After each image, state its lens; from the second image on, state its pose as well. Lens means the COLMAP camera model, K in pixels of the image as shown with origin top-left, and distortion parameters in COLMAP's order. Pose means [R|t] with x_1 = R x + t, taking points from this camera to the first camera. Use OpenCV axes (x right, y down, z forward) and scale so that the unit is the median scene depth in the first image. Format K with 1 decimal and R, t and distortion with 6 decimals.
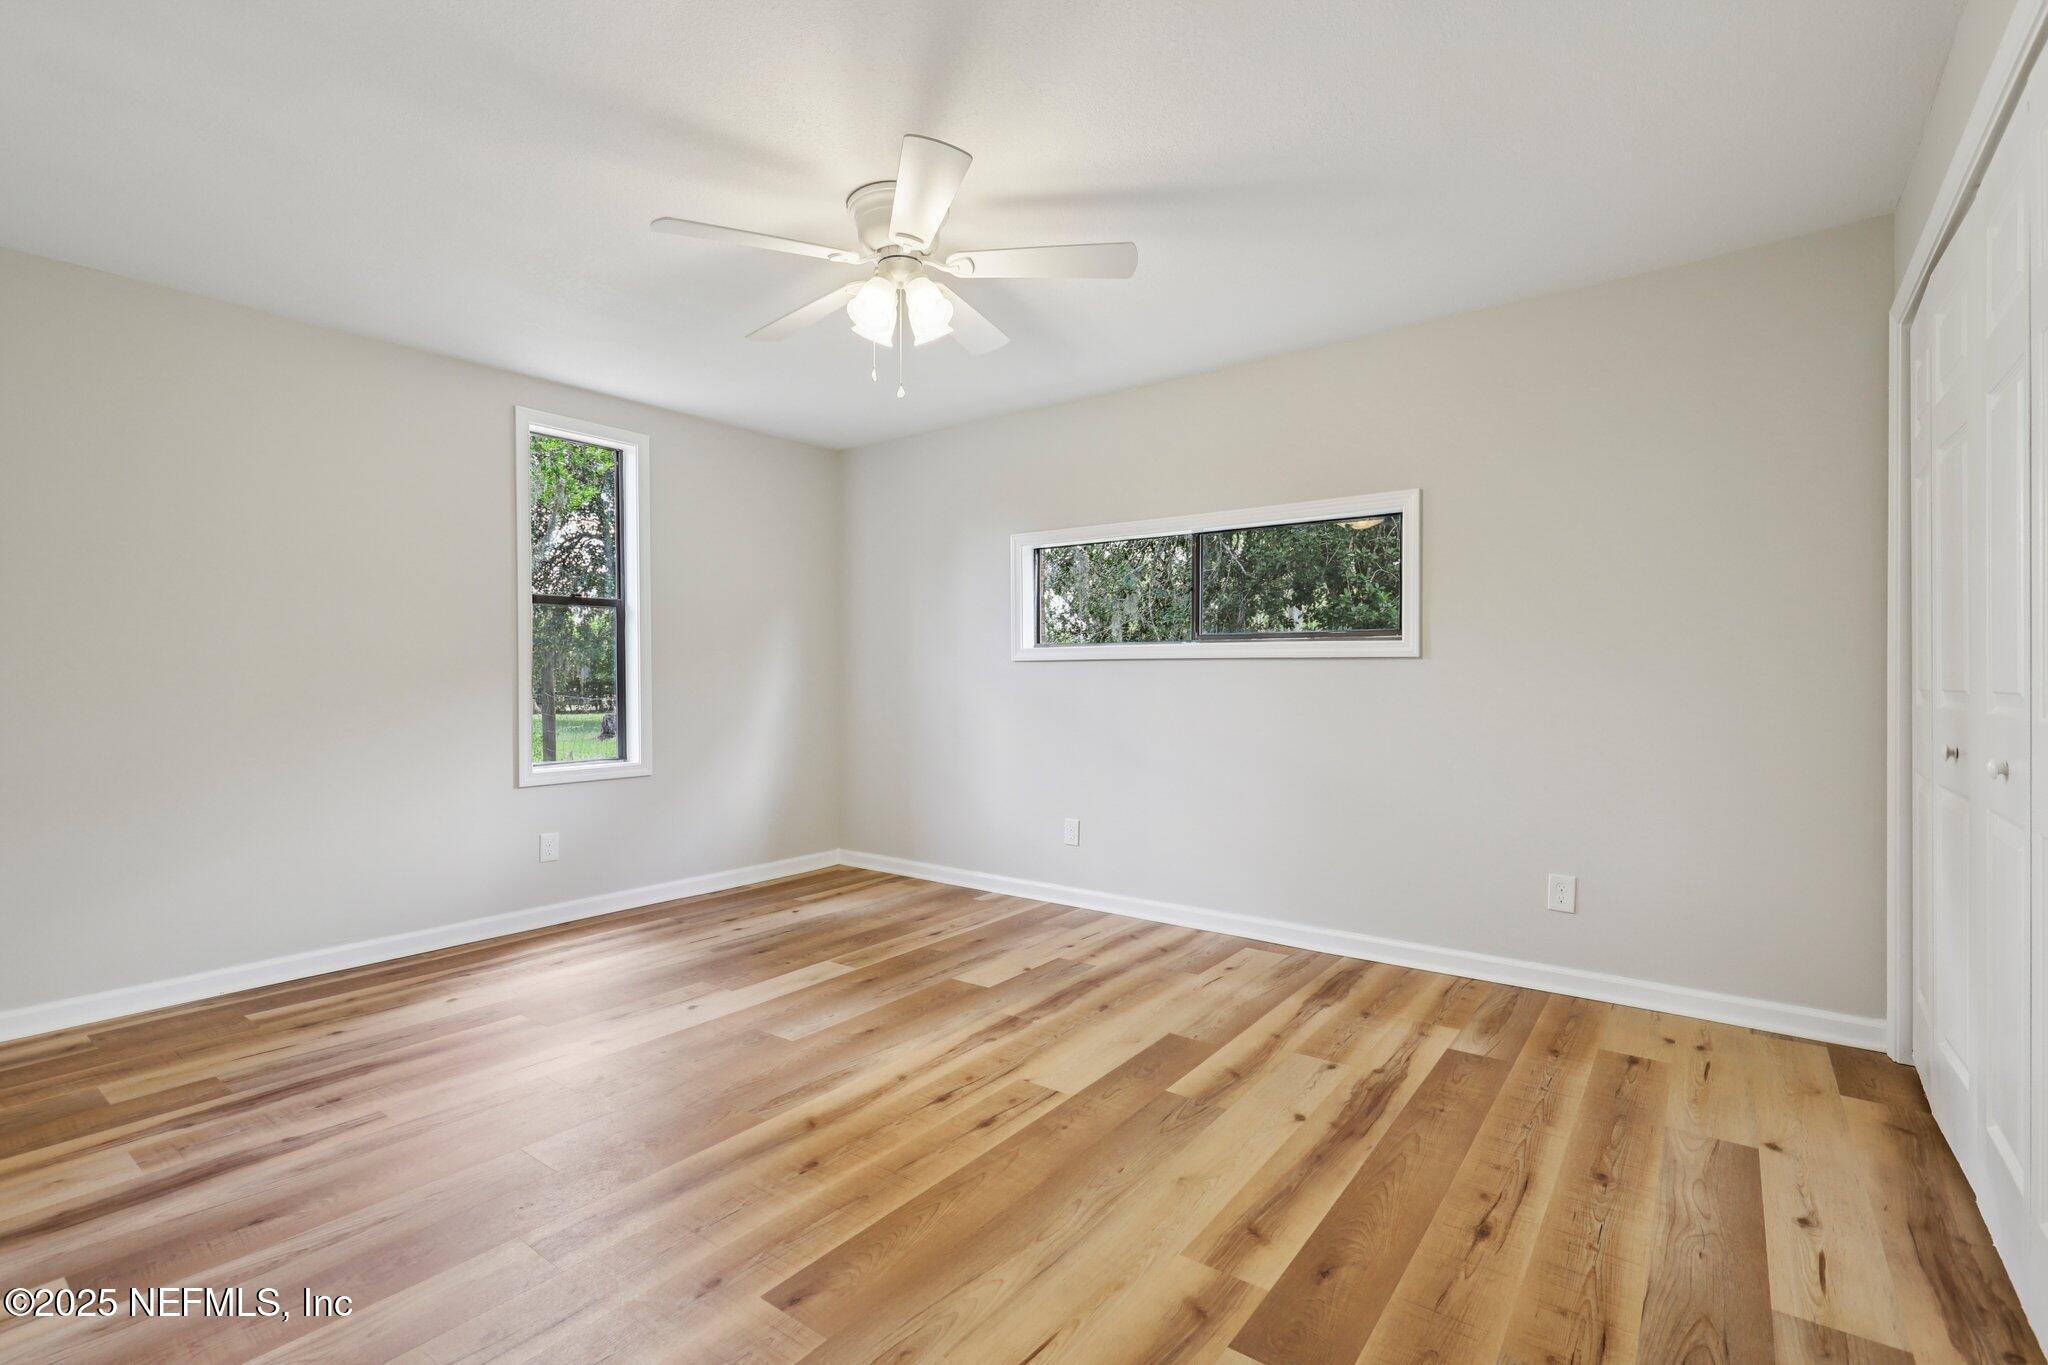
lens RADIAL K [[926.2, 0, 1025.5], [0, 926.2, 683.0], [0, 0, 1]] dist [0.001003, -0.000520]
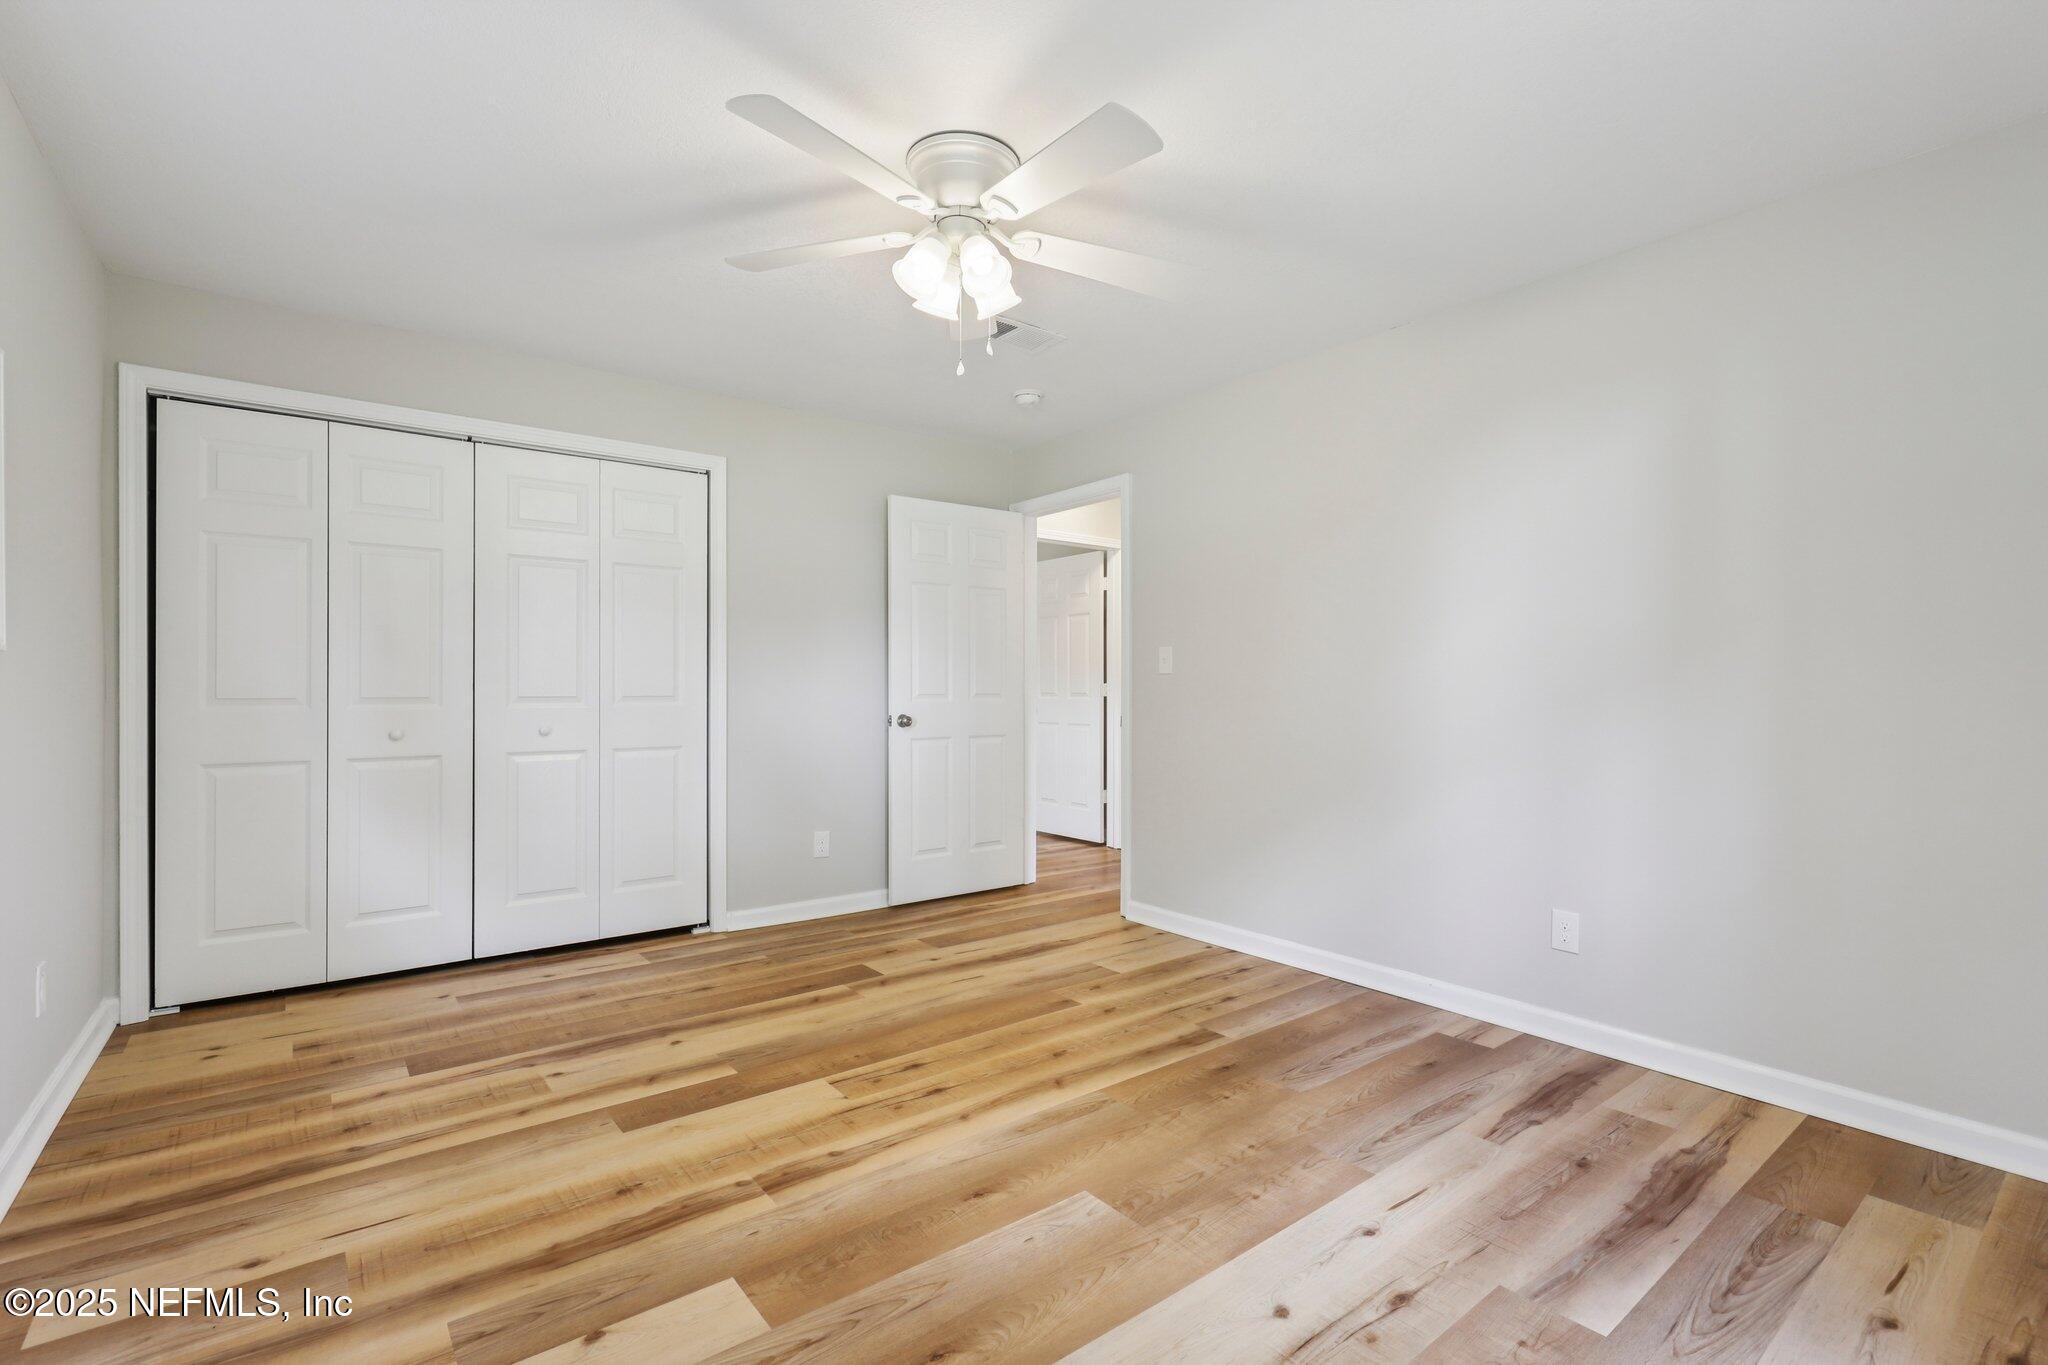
lens RADIAL K [[926.2, 0, 1022.7], [0, 926.2, 687.3], [0, 0, 1]] dist [0.001003, -0.000520]
pose [[-0.966498, -0.000139, 0.256673, -0.433461], [-0.000393, 0.999999, -0.000941, -0.007165], [-0.256672, -0.001010, -0.966498, 1.903189]]
